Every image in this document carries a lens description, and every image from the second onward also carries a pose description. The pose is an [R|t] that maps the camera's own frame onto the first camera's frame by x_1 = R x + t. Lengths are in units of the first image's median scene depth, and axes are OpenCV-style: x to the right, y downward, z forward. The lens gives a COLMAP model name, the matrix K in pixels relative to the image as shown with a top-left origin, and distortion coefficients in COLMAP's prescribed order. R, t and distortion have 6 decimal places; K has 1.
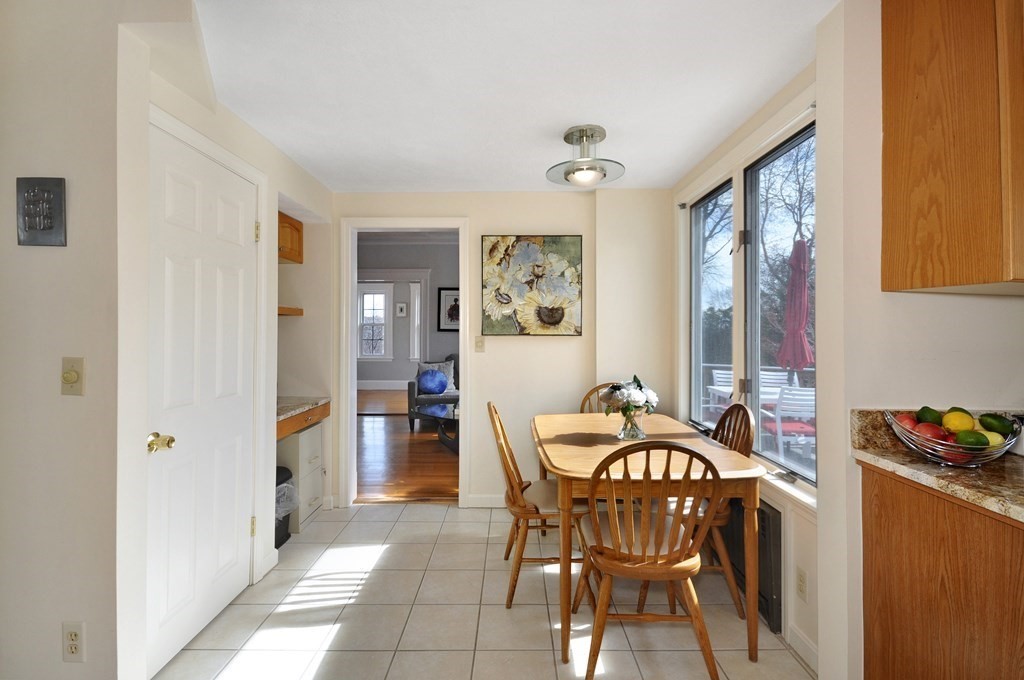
lens RADIAL K [[477.7, 0, 506.0], [0, 477.7, 337.9], [0, 0, 1]] dist [-0.017993, -0.002524]
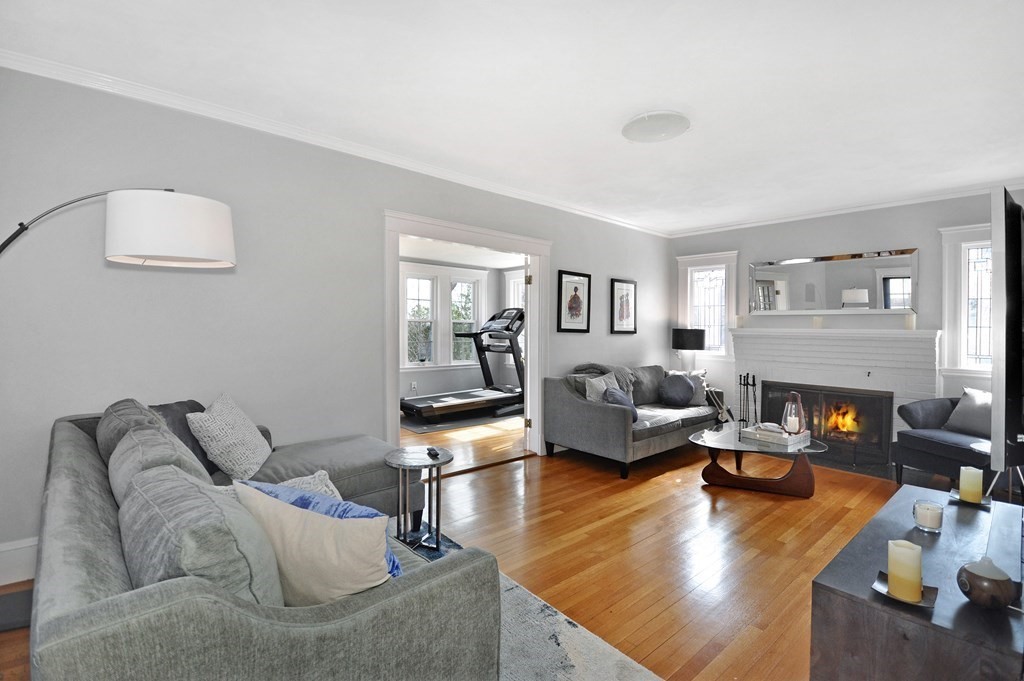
lens RADIAL K [[477.7, 0, 512.1], [0, 477.7, 332.8], [0, 0, 1]] dist [-0.017993, -0.002524]
pose [[0.750980, -0.009380, 0.660258, -1.331539], [0.001084, 0.999915, 0.012972, -0.043332], [-0.660324, -0.009026, 0.750927, 1.027895]]
